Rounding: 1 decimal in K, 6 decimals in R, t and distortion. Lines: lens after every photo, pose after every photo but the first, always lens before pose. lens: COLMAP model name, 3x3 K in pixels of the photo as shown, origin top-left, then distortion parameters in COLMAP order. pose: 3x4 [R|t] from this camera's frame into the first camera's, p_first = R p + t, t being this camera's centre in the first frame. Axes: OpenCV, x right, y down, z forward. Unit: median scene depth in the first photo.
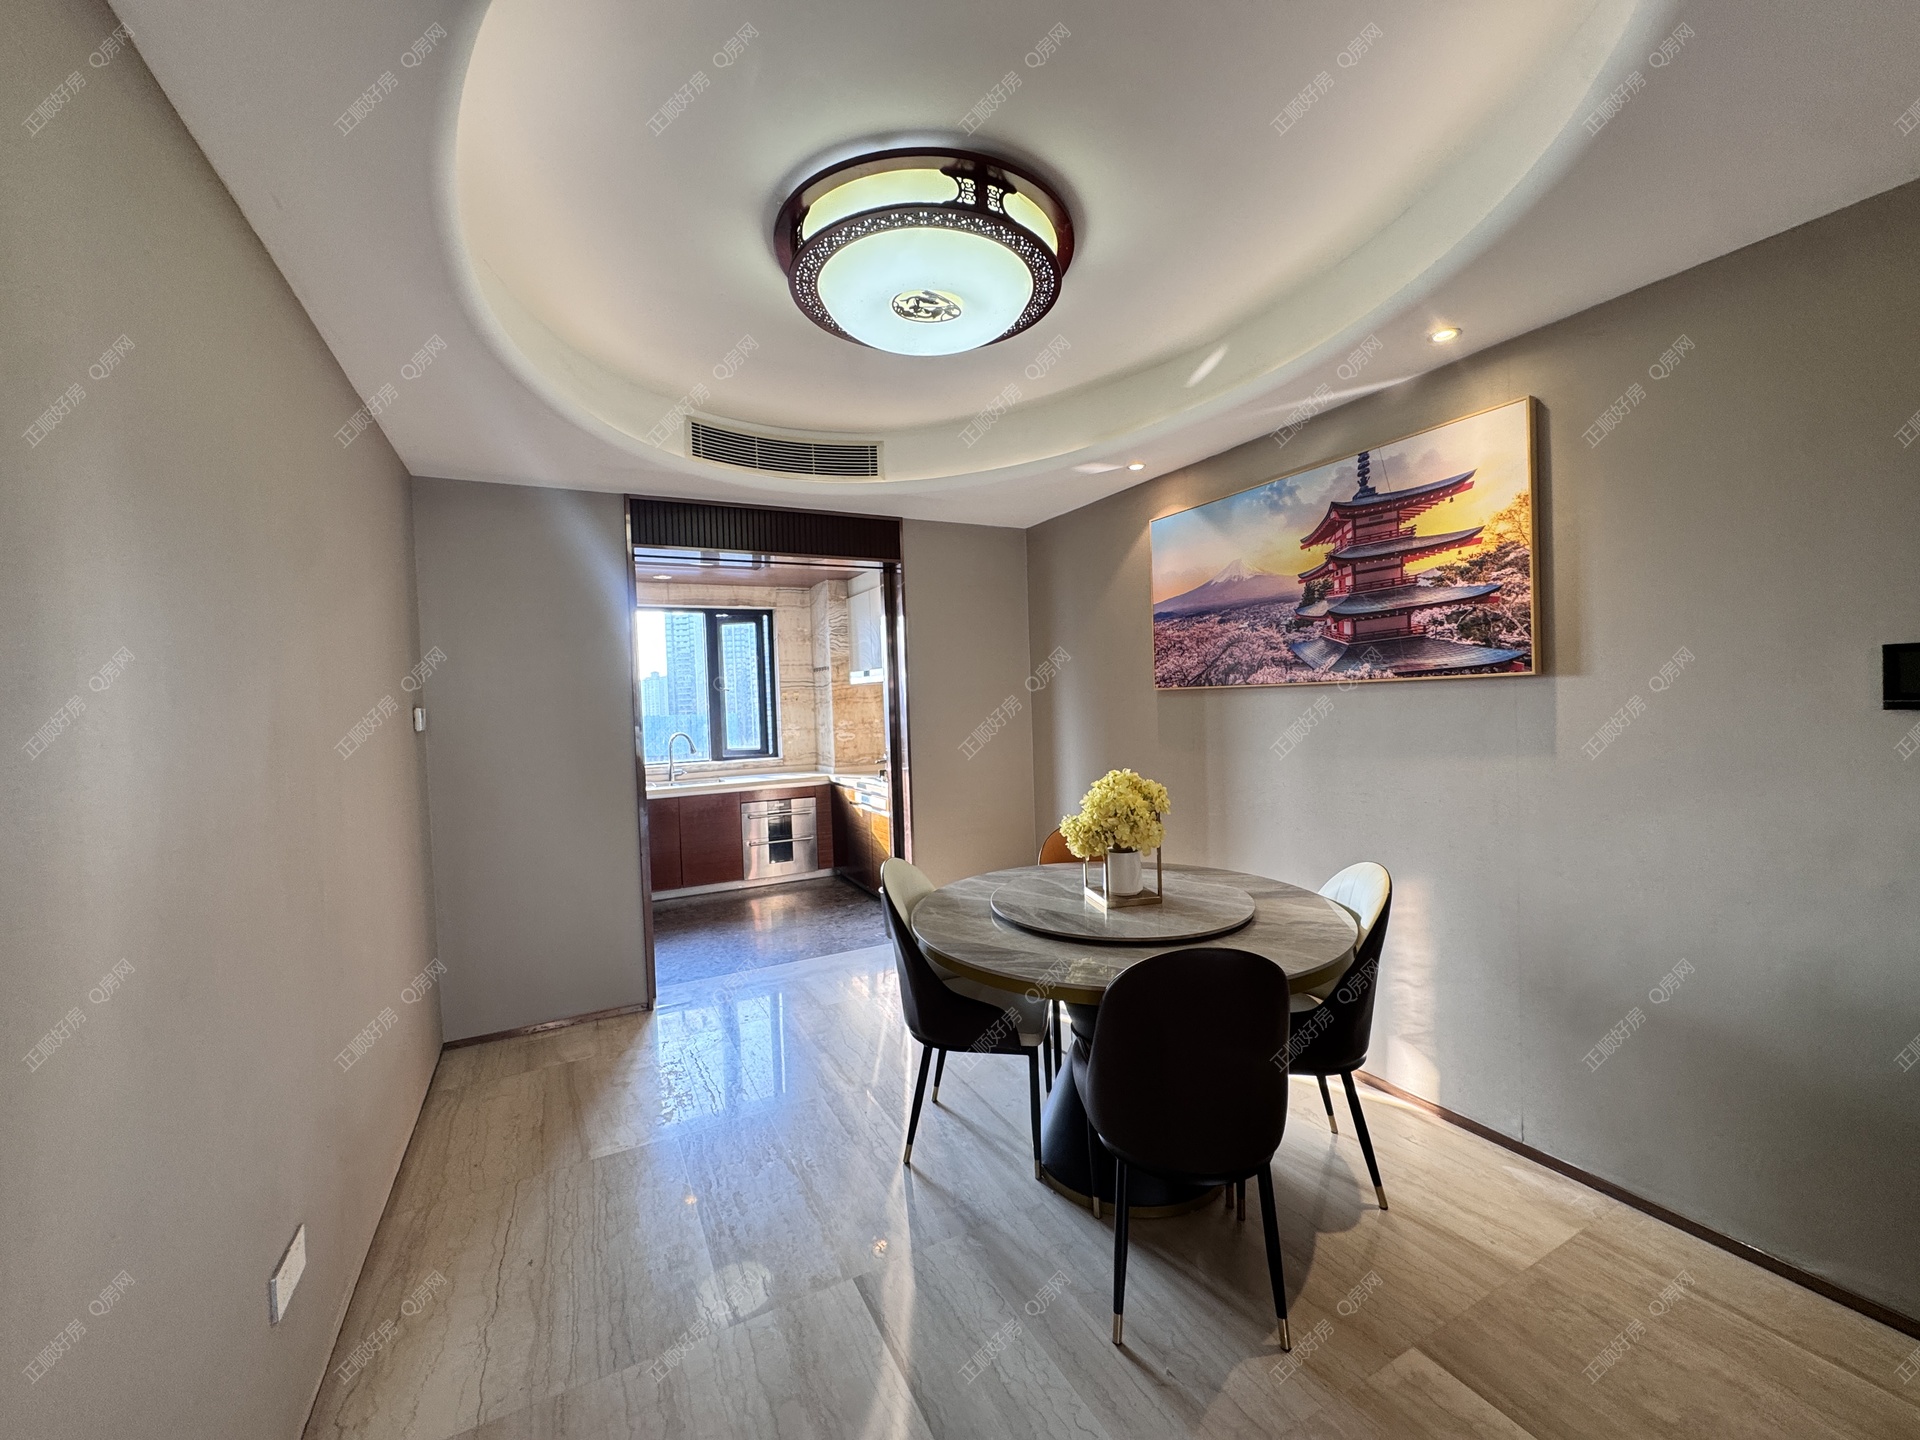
lens RADIAL K [[766.3, 0, 962.8], [0, 766.3, 721.8], [0, 0, 1]] dist [-0.003690, 0.000023]
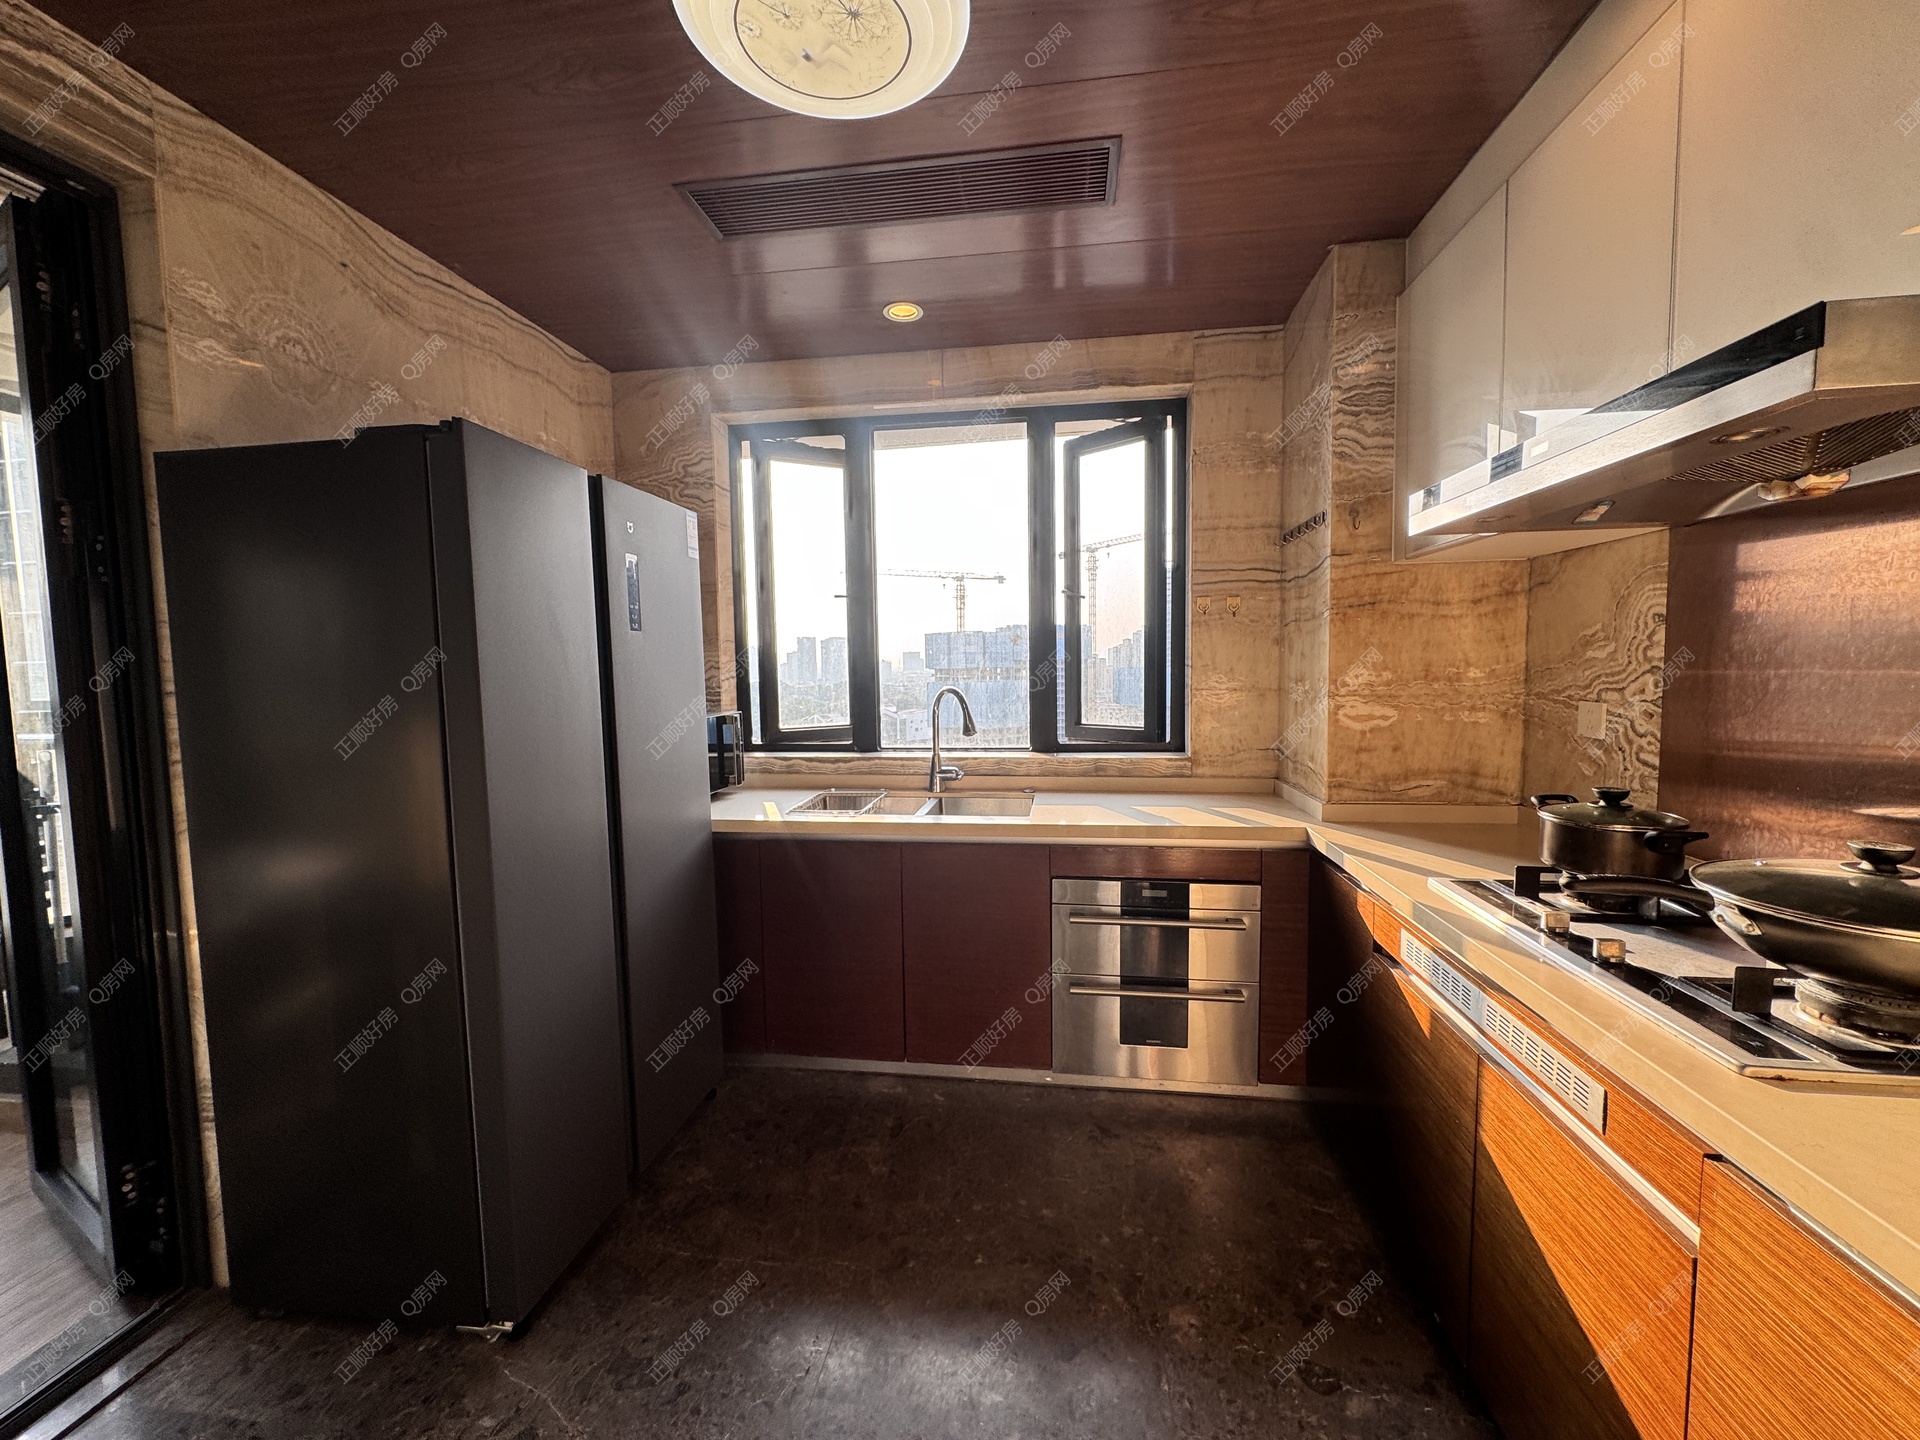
lens RADIAL K [[766.3, 0, 960.5], [0, 766.3, 722.9], [0, 0, 1]] dist [-0.003690, 0.000023]
pose [[0.817046, 0.064488, -0.572955, -0.104311], [-0.024952, 0.996749, 0.076606, 0.000340], [0.576033, -0.048295, 0.815999, 0.610041]]
